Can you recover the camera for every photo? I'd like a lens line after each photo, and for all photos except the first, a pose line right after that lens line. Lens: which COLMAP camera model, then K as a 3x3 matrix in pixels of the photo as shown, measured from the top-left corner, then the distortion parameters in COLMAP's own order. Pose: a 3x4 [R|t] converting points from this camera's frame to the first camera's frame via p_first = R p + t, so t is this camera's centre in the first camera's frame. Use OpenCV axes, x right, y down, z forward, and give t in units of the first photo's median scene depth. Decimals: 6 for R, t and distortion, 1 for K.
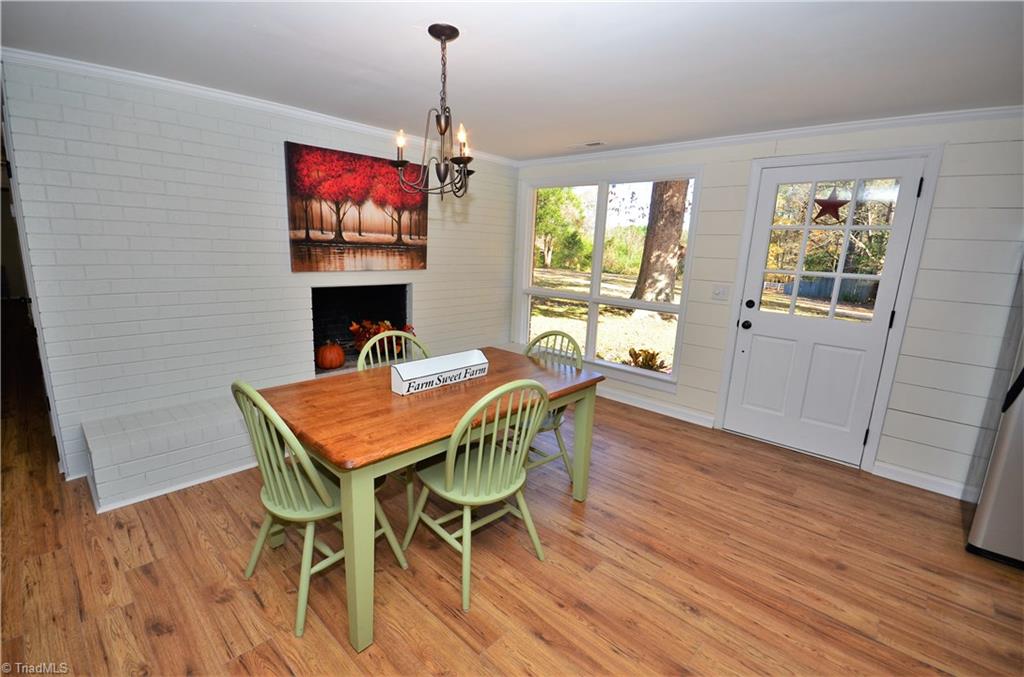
lens RADIAL K [[450.9, 0, 508.8], [0, 450.9, 338.7], [0, 0, 1]] dist [-0.010273, -0.003553]
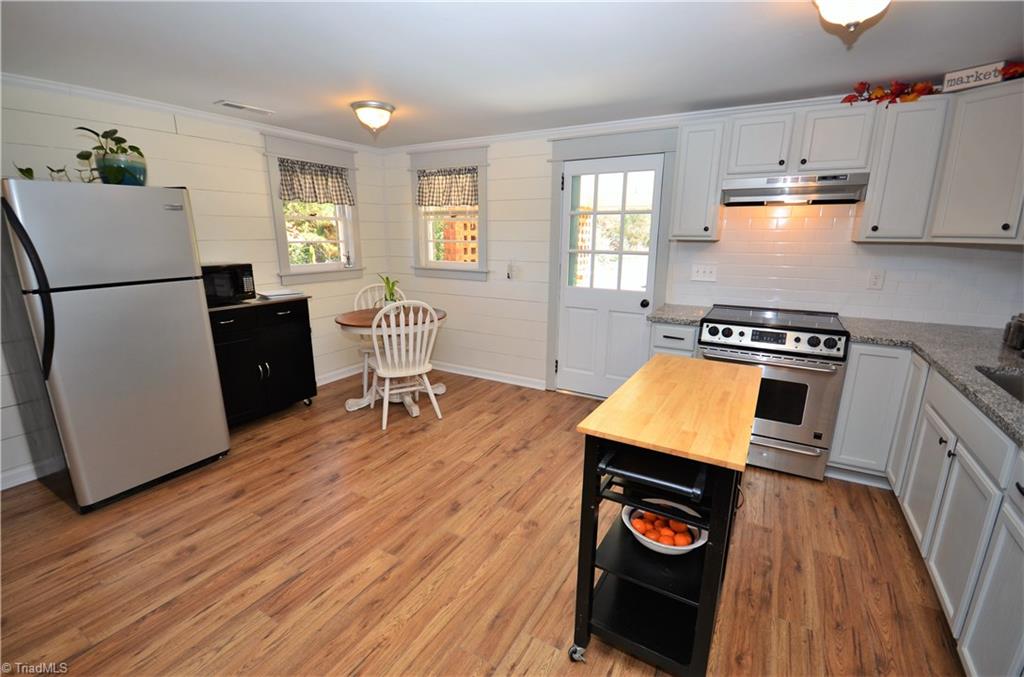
lens RADIAL K [[450.9, 0, 510.4], [0, 450.9, 346.9], [0, 0, 1]] dist [-0.010273, -0.003553]
pose [[-0.211158, -0.271064, 0.939115, -0.050866], [0.182277, 0.933005, 0.310285, -0.029661], [-0.960306, 0.236698, -0.147603, 0.127482]]
